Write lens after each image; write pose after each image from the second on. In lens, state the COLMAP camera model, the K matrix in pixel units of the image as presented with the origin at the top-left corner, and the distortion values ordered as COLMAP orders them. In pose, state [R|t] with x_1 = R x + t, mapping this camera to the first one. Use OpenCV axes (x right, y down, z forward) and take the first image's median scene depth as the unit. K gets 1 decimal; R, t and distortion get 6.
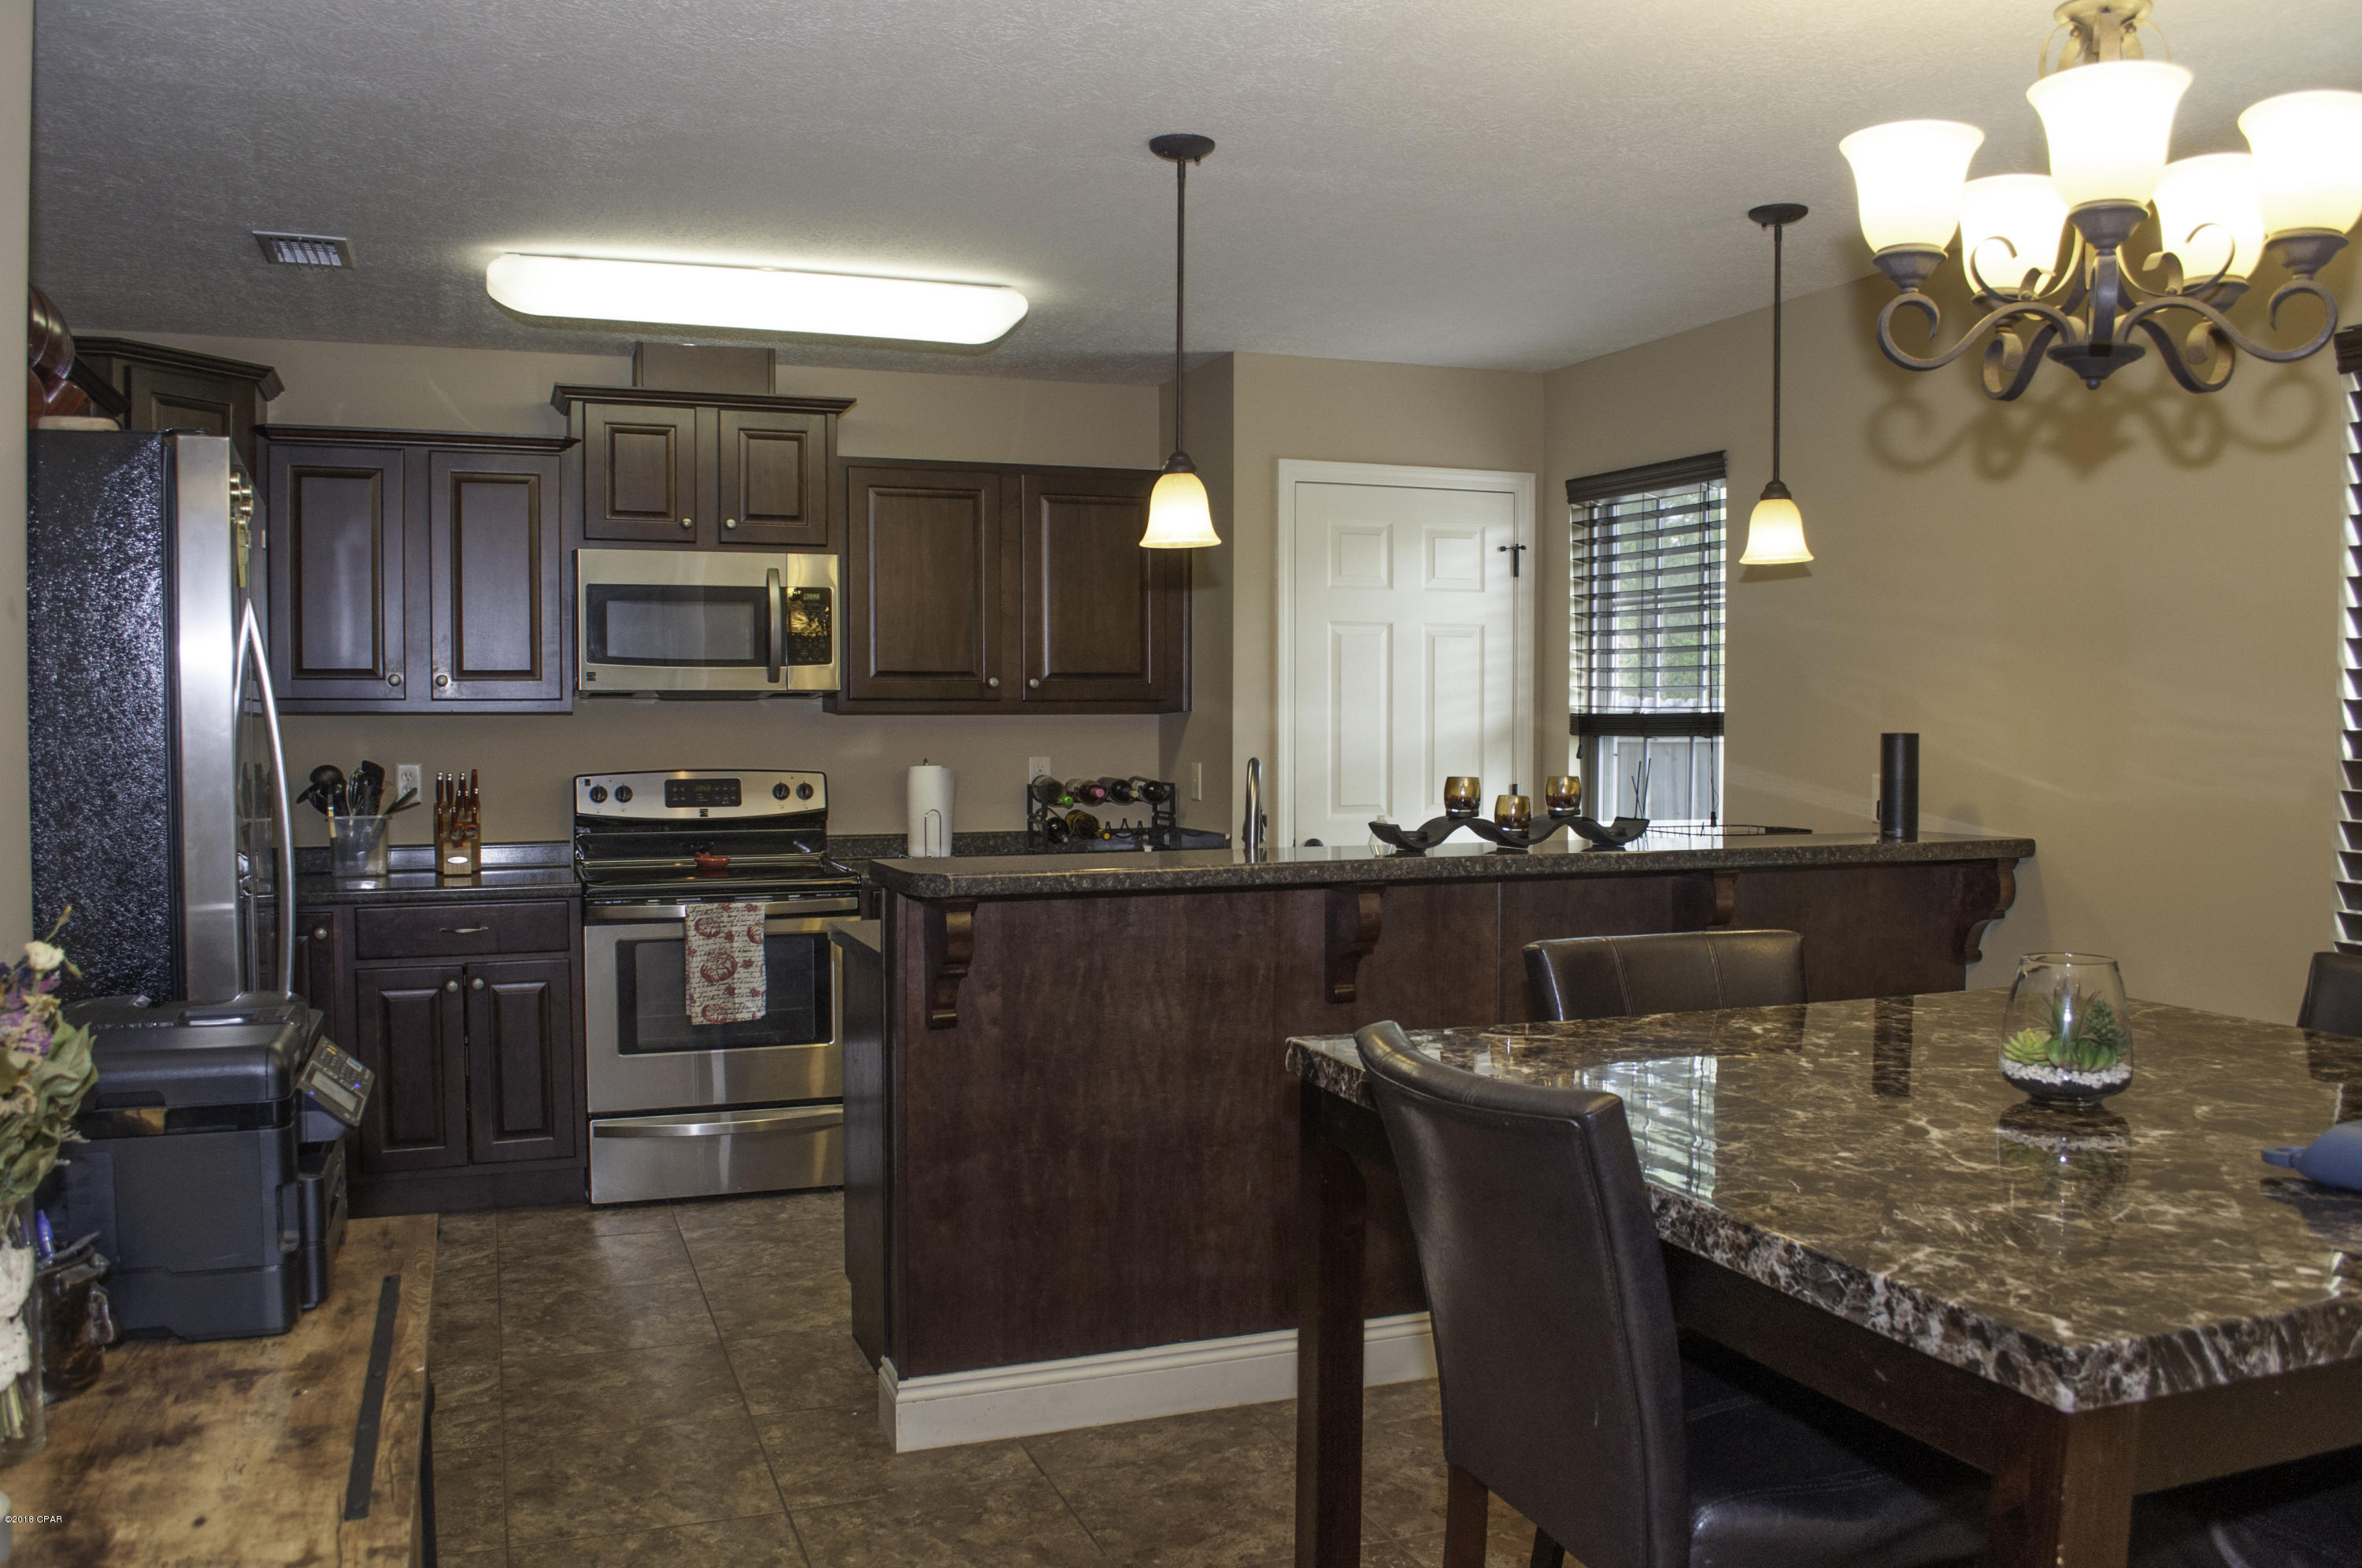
lens RADIAL K [[1852.6, 0, 1181.0], [0, 1852.6, 784.0], [0, 0, 1]] dist [-0.082345, 0.006966]
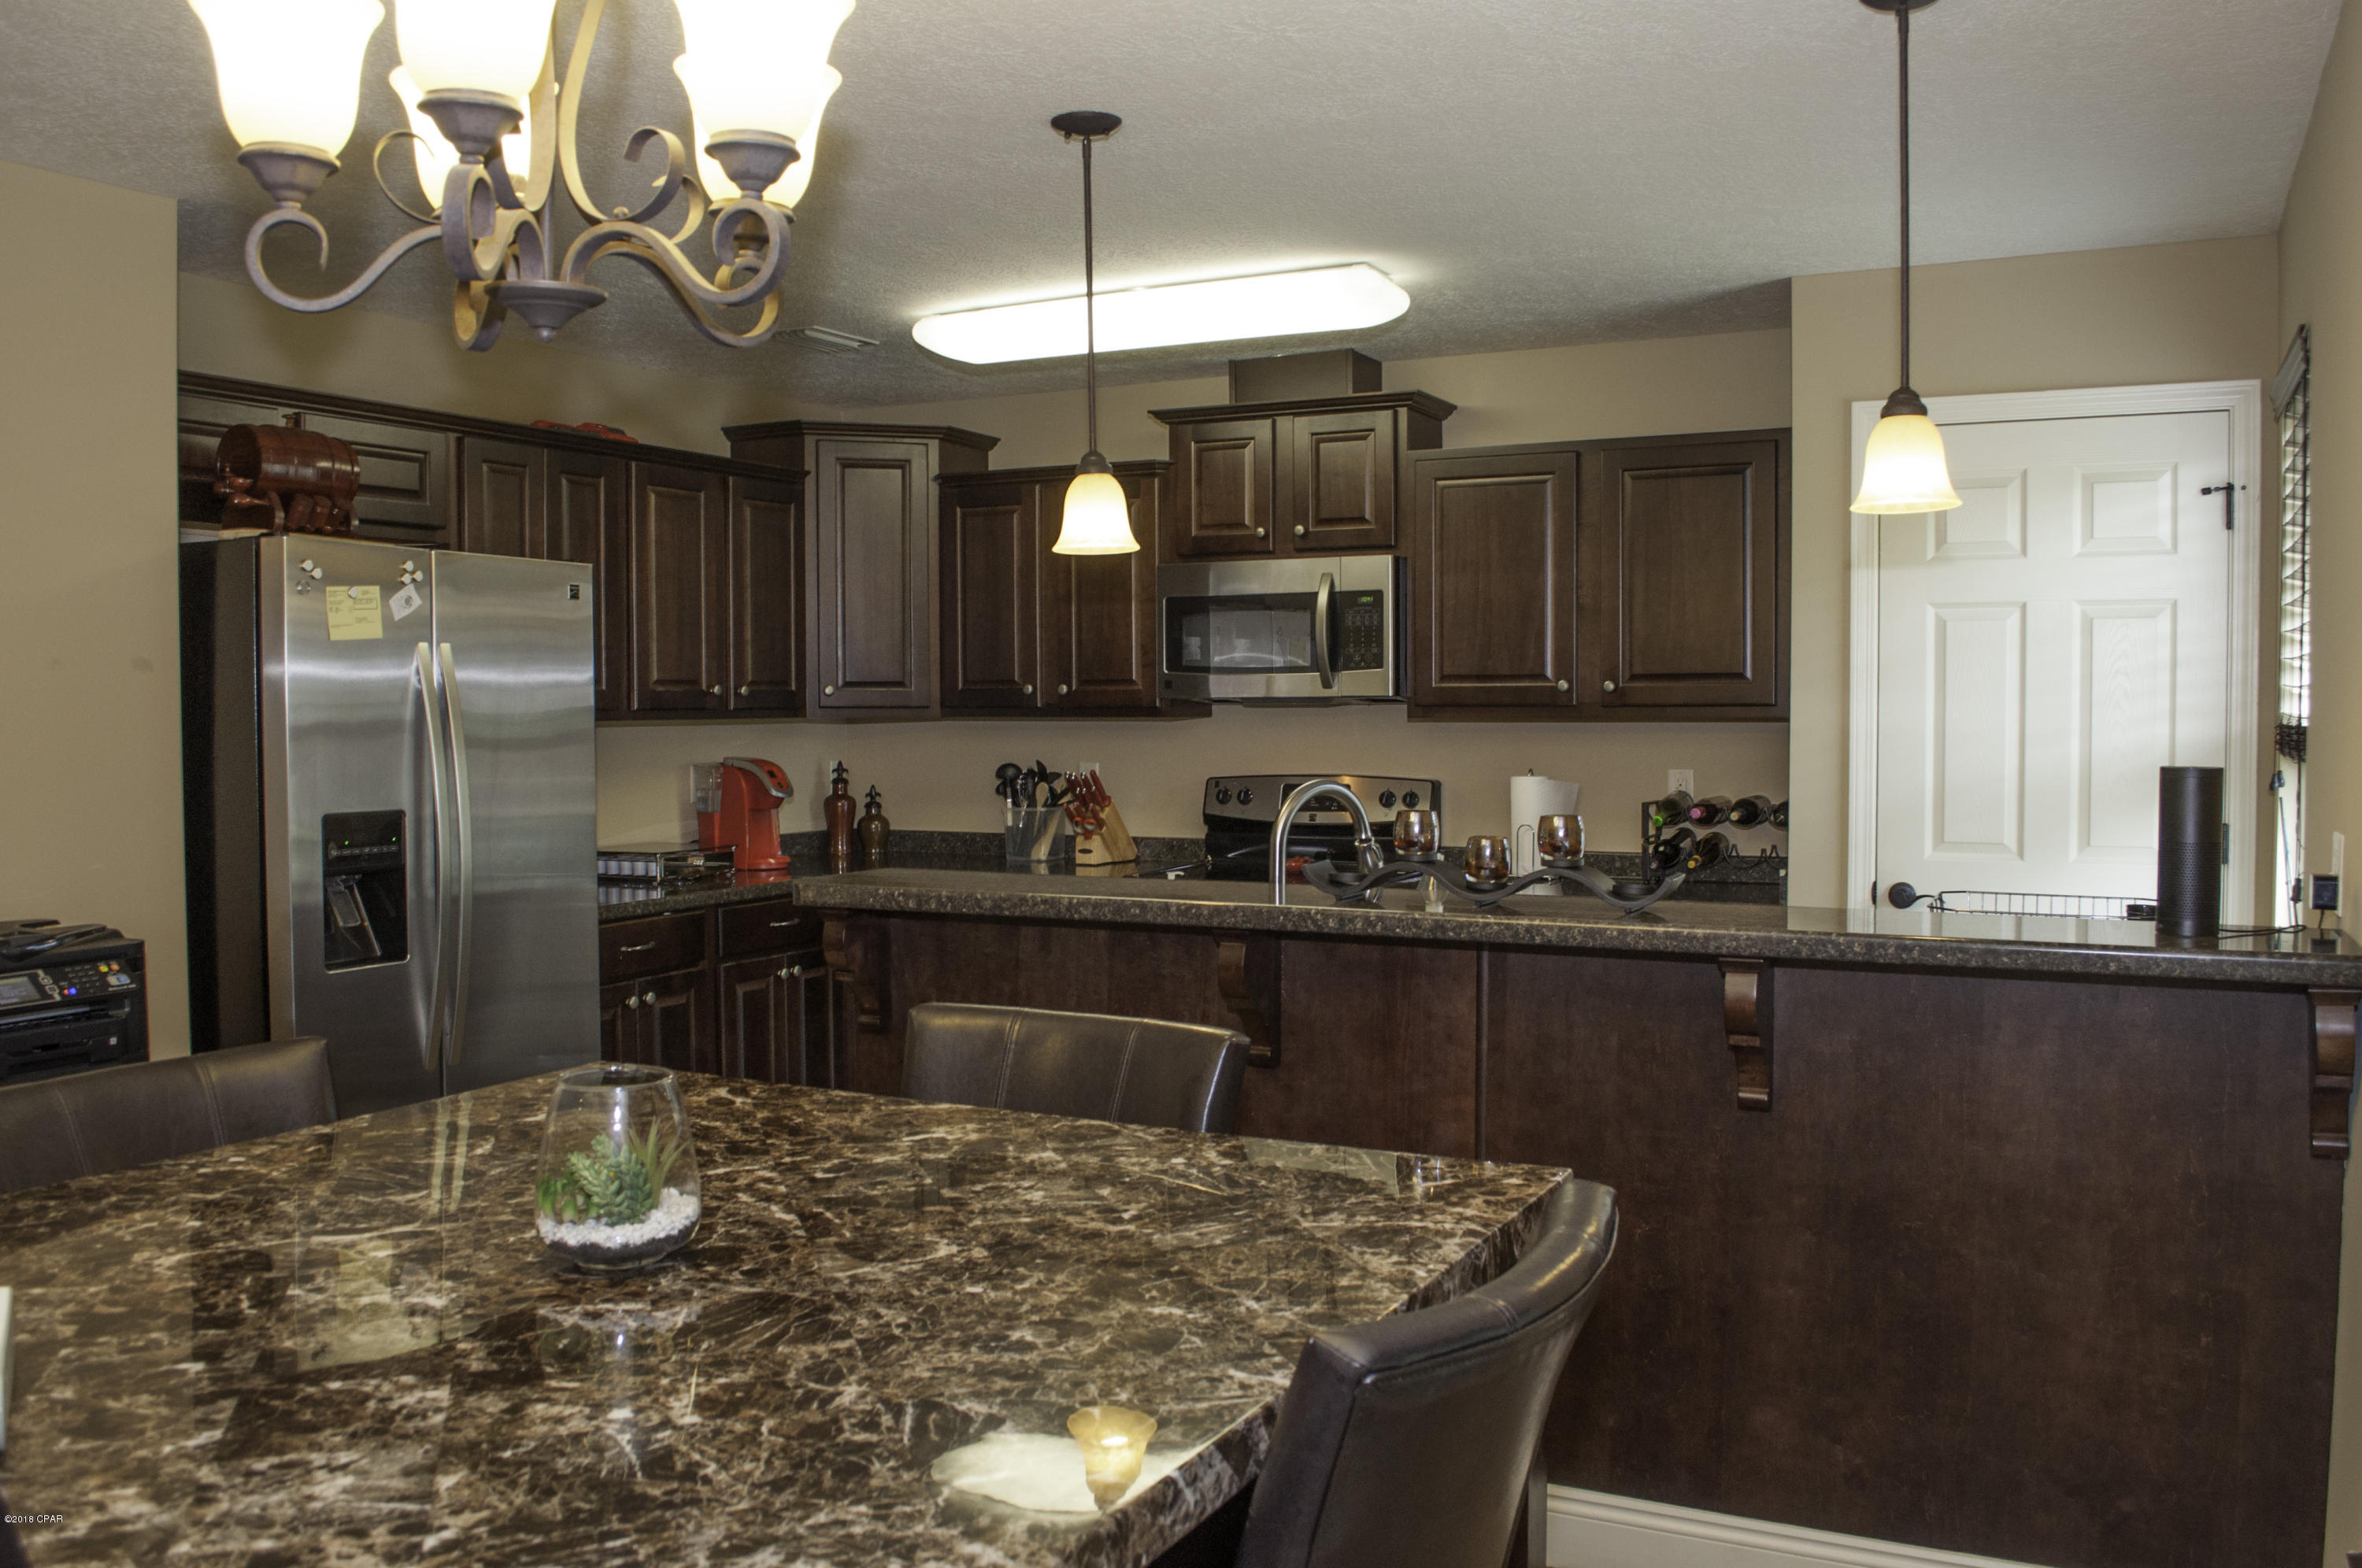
lens RADIAL K [[1934.0, 0, 1181.0], [0, 1934.0, 784.0], [0, 0, 1]] dist [-0.074670, 0.001172]
pose [[0.675301, 0.028019, -0.737010, 0.611057], [-0.024364, 0.999580, 0.015677, -0.022777], [0.737139, 0.007370, 0.675700, 0.303677]]
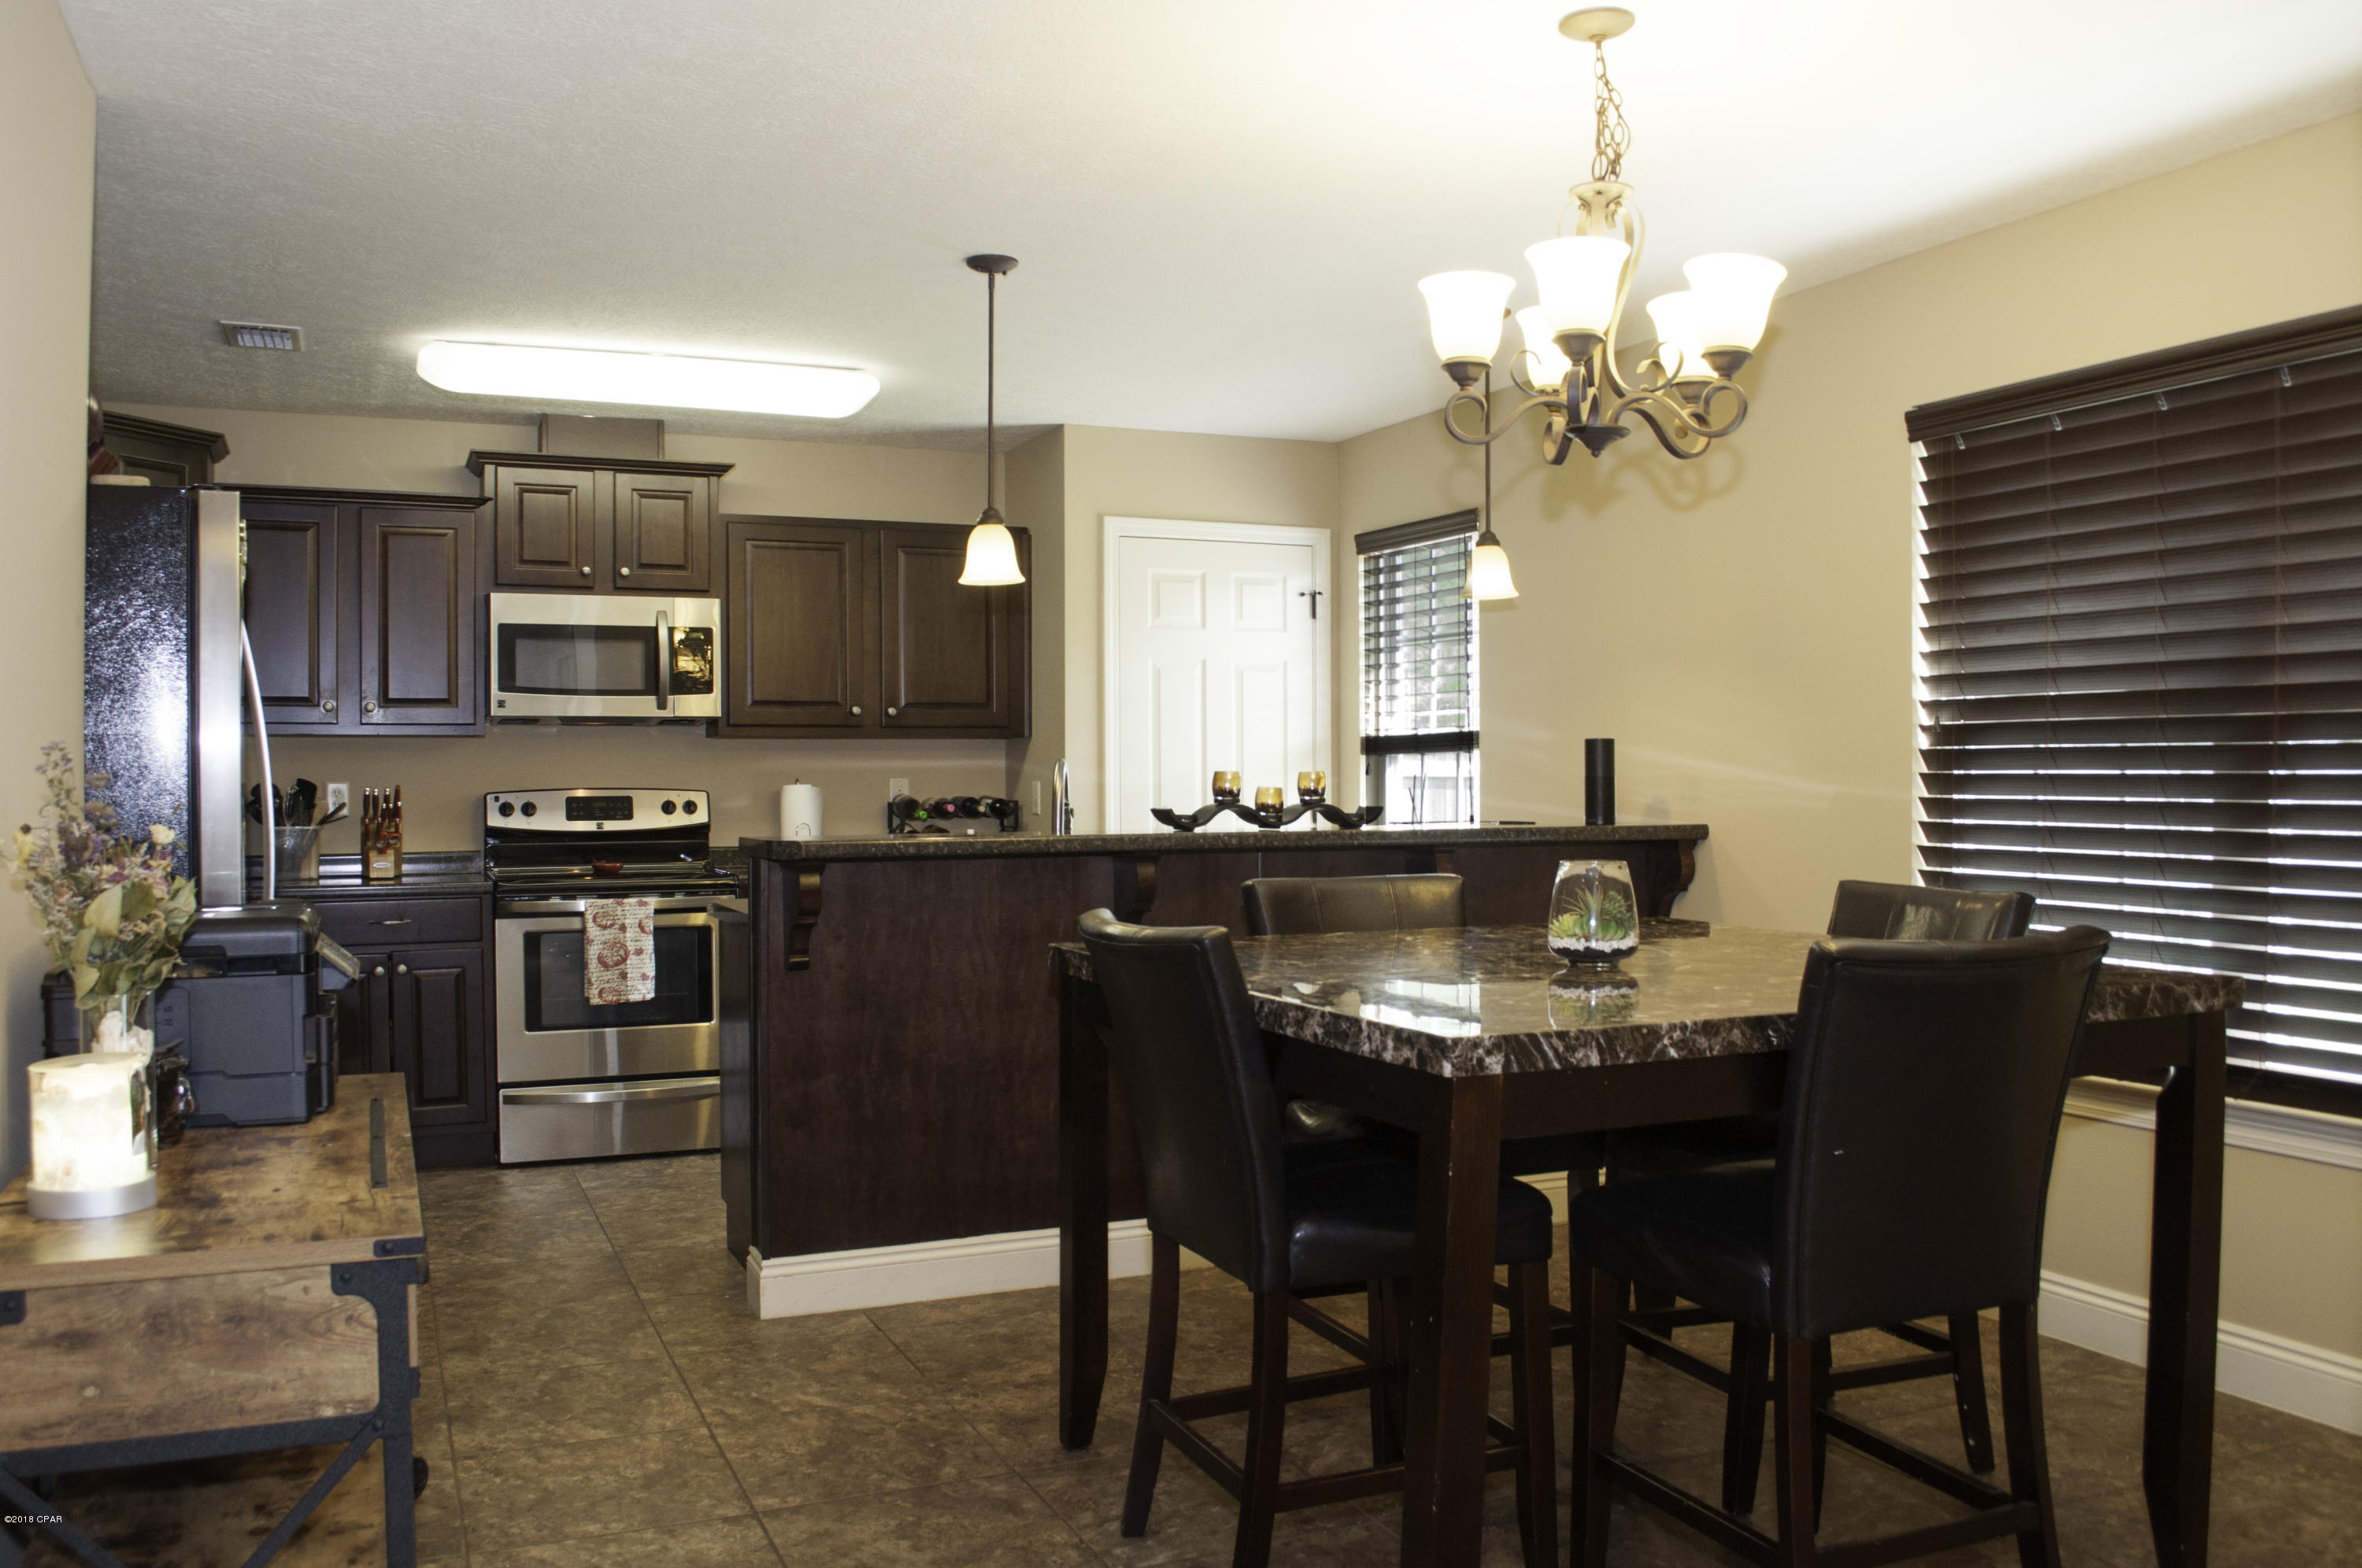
lens RADIAL K [[1852.6, 0, 1181.0], [0, 1852.6, 784.0], [0, 0, 1]] dist [-0.082345, 0.006966]
pose [[0.998404, -0.005615, 0.056198, 0.045650], [0.007514, 0.999406, -0.033646, 0.039874], [-0.055976, 0.034015, 0.997853, -0.196728]]
